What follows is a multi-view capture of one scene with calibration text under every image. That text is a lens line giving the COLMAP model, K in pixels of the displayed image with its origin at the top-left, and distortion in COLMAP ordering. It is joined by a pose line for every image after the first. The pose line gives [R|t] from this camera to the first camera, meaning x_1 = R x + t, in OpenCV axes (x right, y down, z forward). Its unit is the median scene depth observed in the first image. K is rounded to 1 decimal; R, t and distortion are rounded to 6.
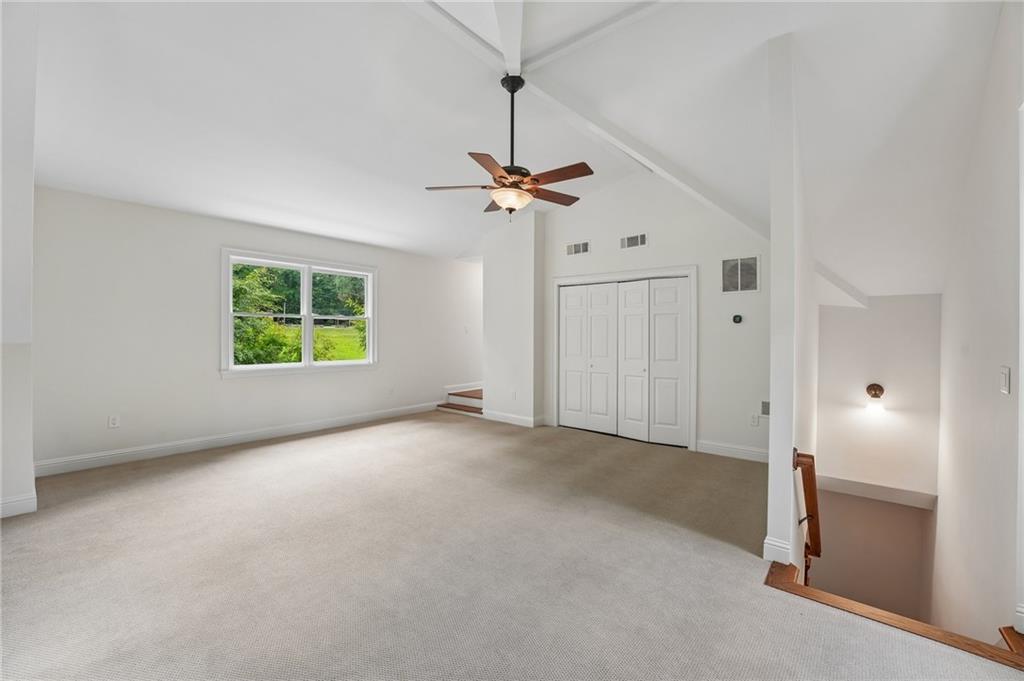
lens RADIAL K [[420.0, 0, 507.4], [0, 420.0, 336.8], [0, 0, 1]] dist [-0.026916, 0.000054]
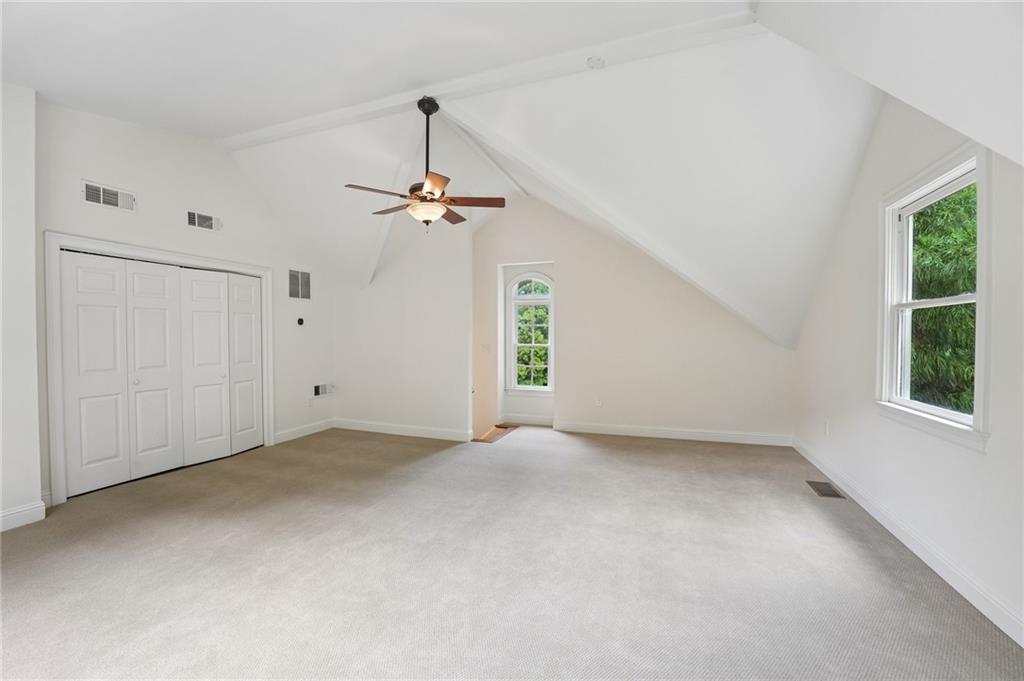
lens RADIAL K [[420.0, 0, 507.4], [0, 420.0, 336.8], [0, 0, 1]] dist [-0.026916, 0.000054]
pose [[-0.339164, -0.006868, 0.940702, -0.635105], [0.008634, 0.999909, 0.010413, -0.004849], [-0.940688, 0.011654, -0.339074, 0.683543]]
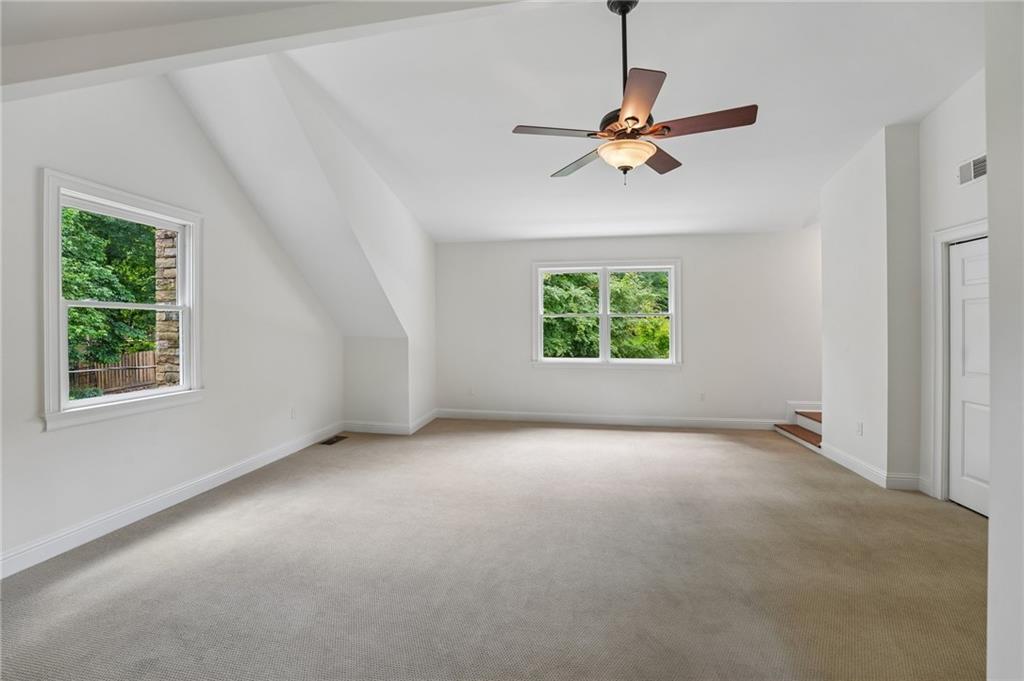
lens RADIAL K [[420.0, 0, 507.4], [0, 420.0, 336.8], [0, 0, 1]] dist [-0.026916, 0.000054]
pose [[0.492435, 0.012872, -0.870254, 0.323833], [-0.003381, 0.999911, 0.012877, -0.006832], [0.870343, -0.003399, 0.492435, 0.260317]]
